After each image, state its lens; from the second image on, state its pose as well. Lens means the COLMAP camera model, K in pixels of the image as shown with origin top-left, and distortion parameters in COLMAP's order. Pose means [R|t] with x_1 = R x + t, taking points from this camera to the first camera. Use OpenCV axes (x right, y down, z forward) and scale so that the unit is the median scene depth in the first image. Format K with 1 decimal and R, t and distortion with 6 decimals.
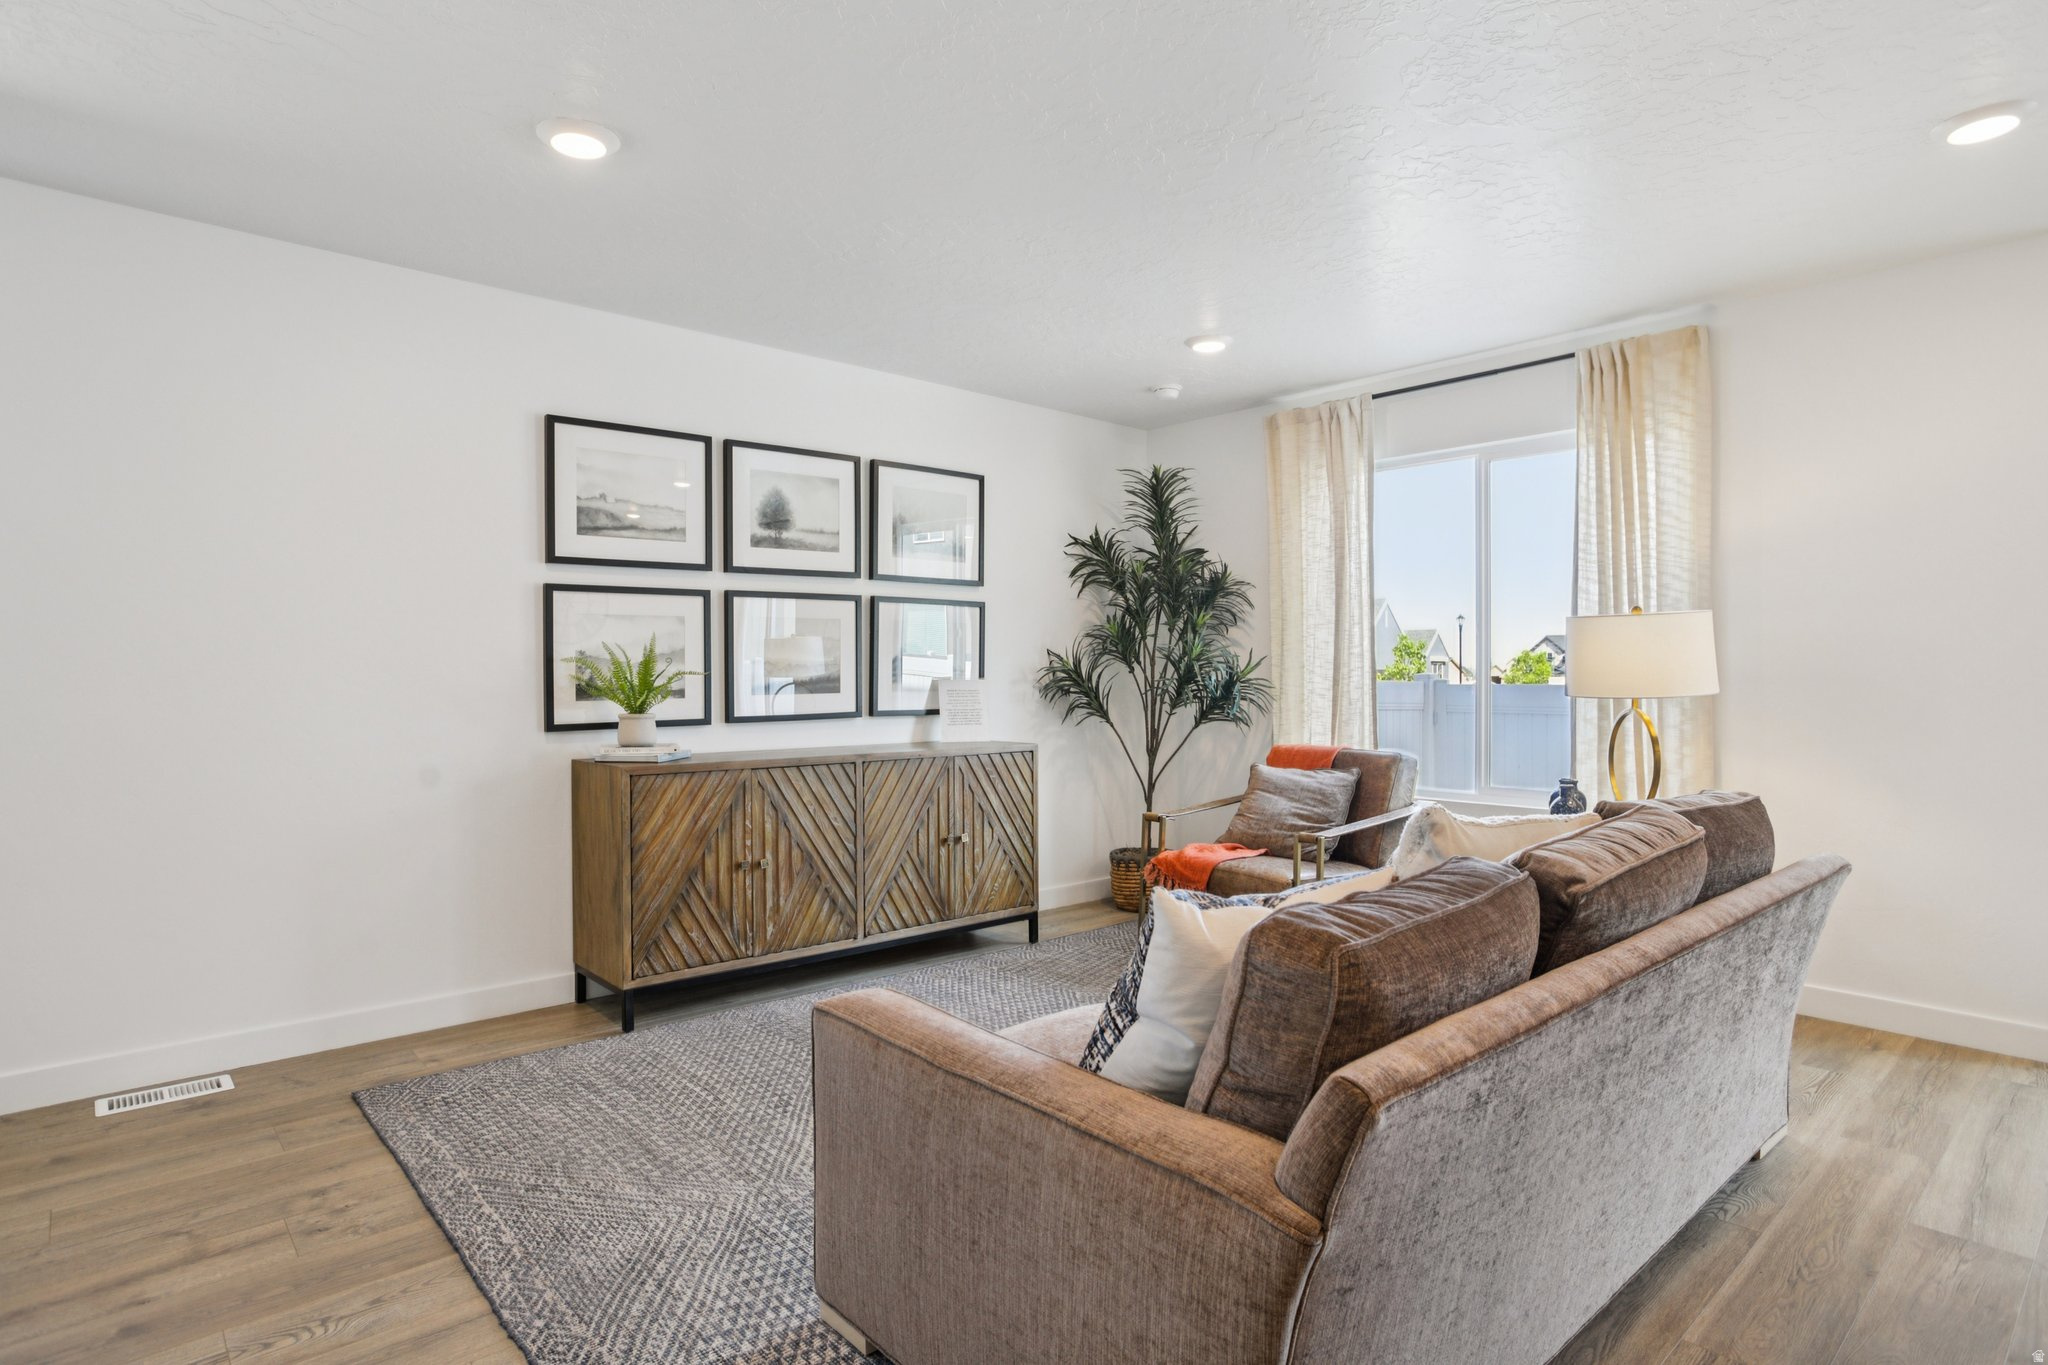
lens RADIAL K [[1080.6, 0, 1019.2], [0, 1080.6, 675.9], [0, 0, 1]] dist [-0.058993, 0.041909]
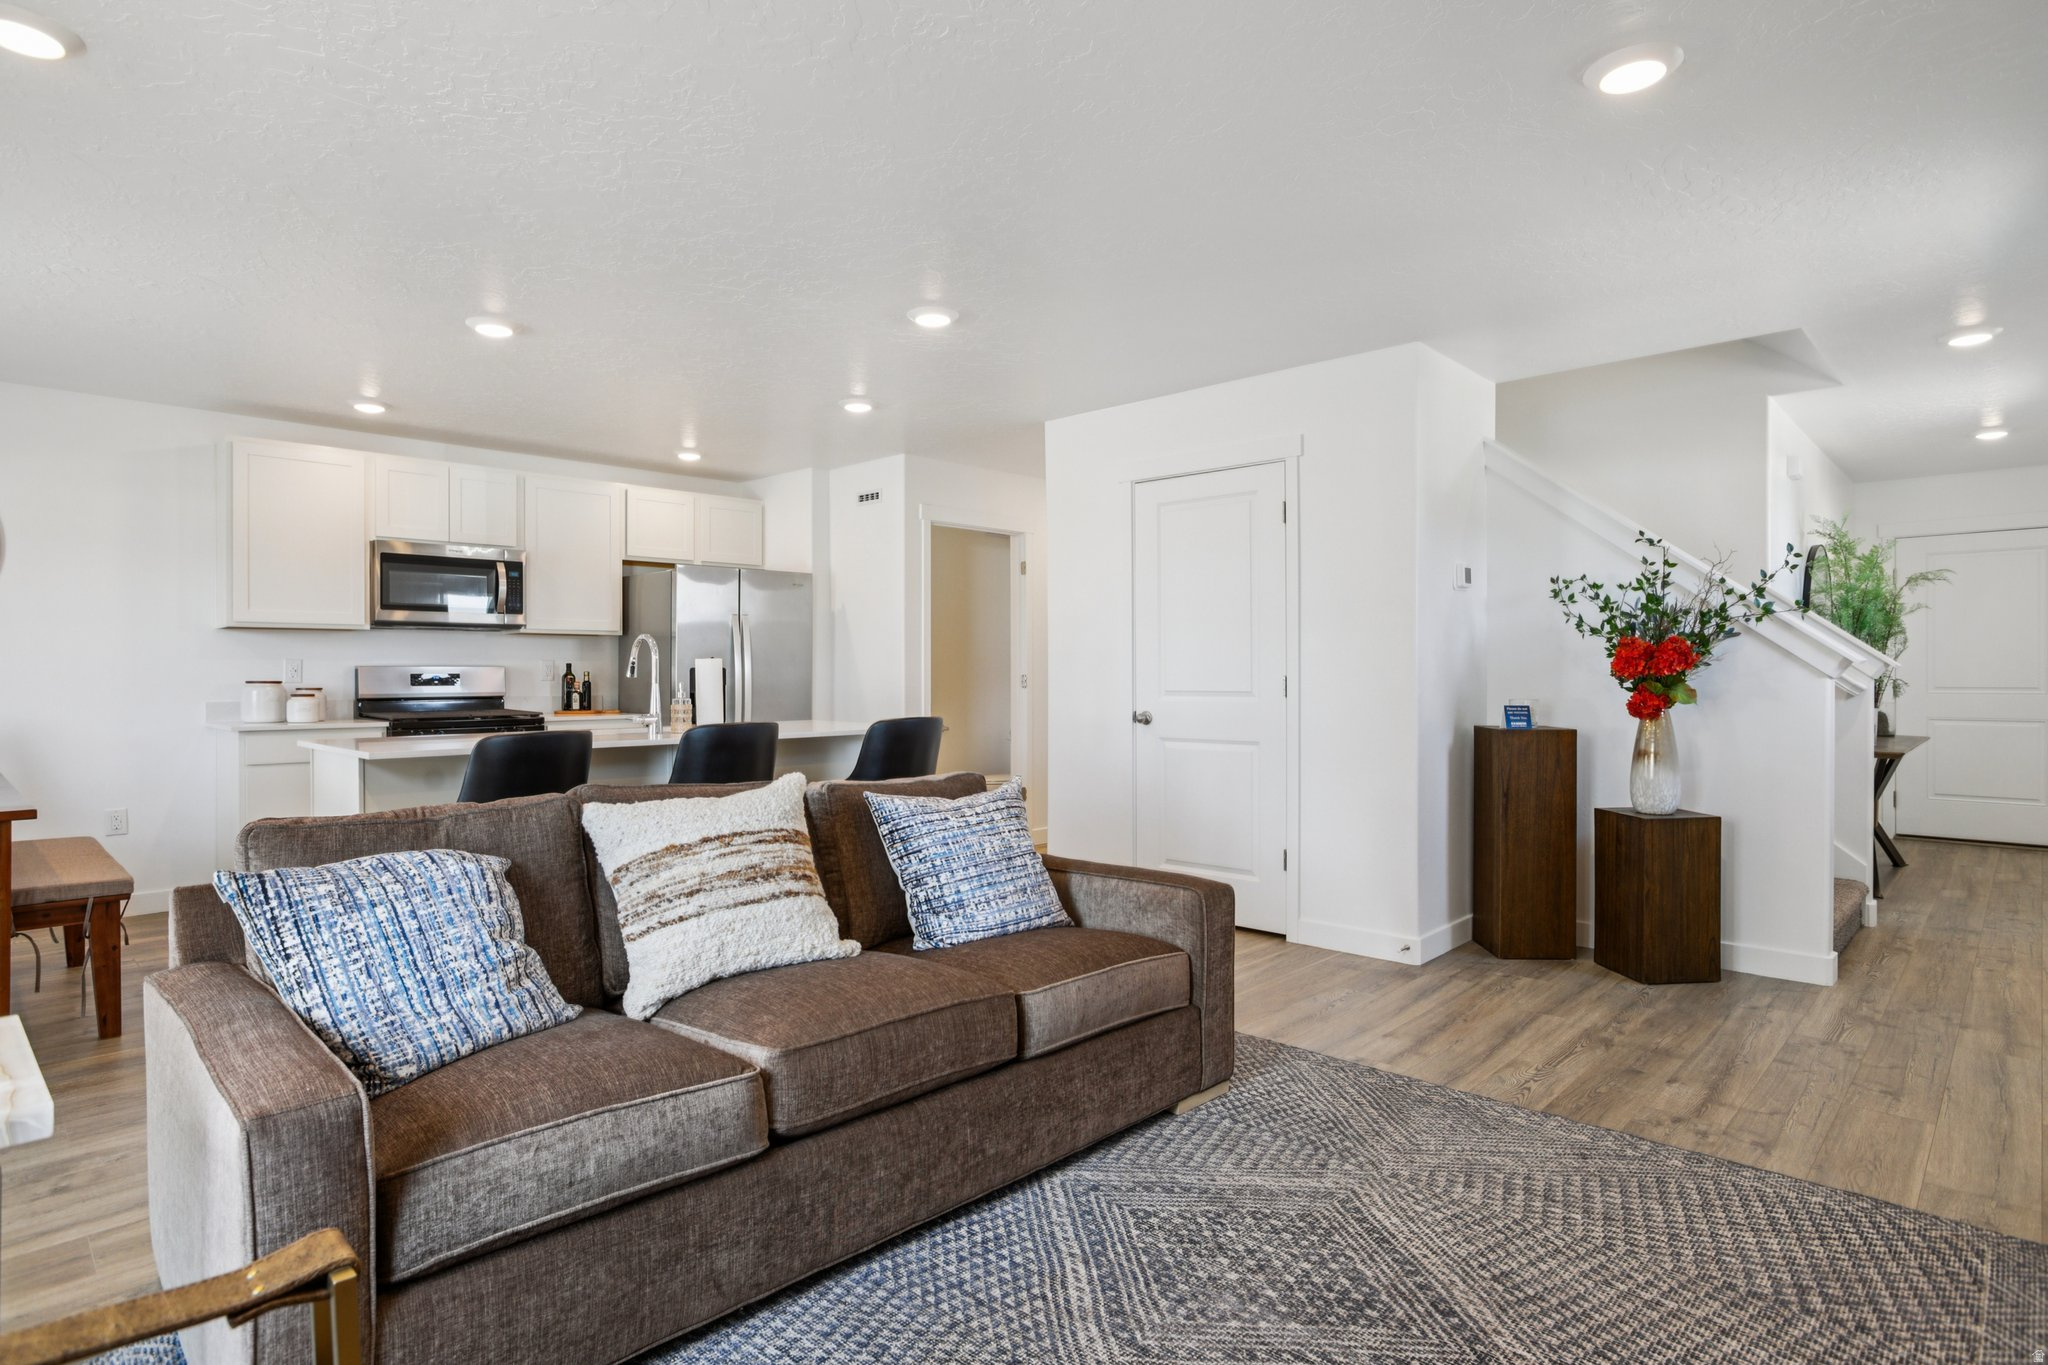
lens RADIAL K [[1080.6, 0, 1019.2], [0, 1080.6, 675.9], [0, 0, 1]] dist [-0.058993, 0.041909]
pose [[-0.997729, 0.002859, -0.067290, 0.096688], [0.002545, 0.999985, 0.004755, -0.001037], [0.067303, 0.004572, -0.997722, 1.138751]]
